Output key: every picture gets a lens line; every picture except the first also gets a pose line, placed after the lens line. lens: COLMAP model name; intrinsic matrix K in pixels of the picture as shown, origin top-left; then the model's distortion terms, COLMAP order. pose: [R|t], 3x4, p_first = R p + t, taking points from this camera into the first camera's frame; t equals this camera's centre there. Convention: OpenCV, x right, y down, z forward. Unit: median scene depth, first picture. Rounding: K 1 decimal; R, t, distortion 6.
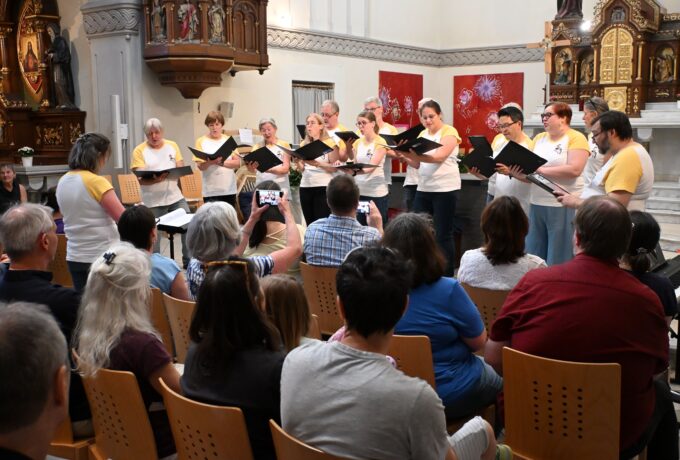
lens RADIAL K [[759.7, 0, 340.0], [0, 759.7, 230.0], [0, 0, 1]] dist [-0.003183, -0.006173]
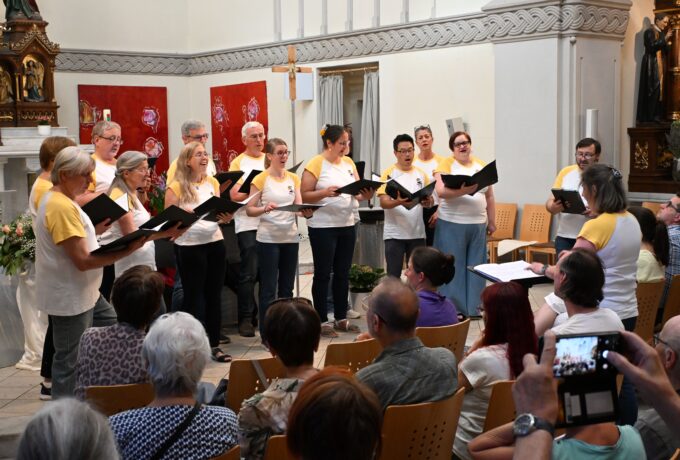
lens RADIAL K [[987.8, 0, 340.0], [0, 987.8, 230.0], [0, 0, 1]] dist [0.028570, -0.030481]
pose [[0.229754, -0.091903, 0.968900, -0.593982], [0.149591, 0.987036, 0.058151, -0.067760], [-0.961684, 0.131579, 0.240524, 0.416888]]
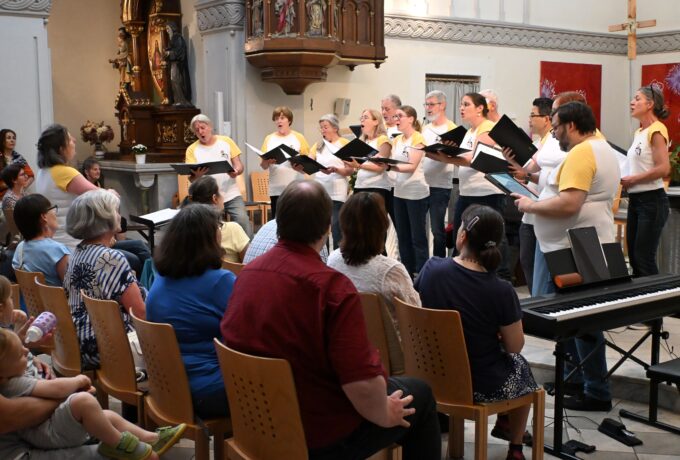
lens RADIAL K [[857.1, 0, 340.0], [0, 857.1, 230.0], [0, 0, 1]] dist [0.003202, -0.032570]
pose [[0.955435, 0.035102, -0.293108, 0.157131], [-0.039999, 0.999142, -0.010727, 0.004733], [0.292480, 0.021973, 0.956019, -0.005303]]
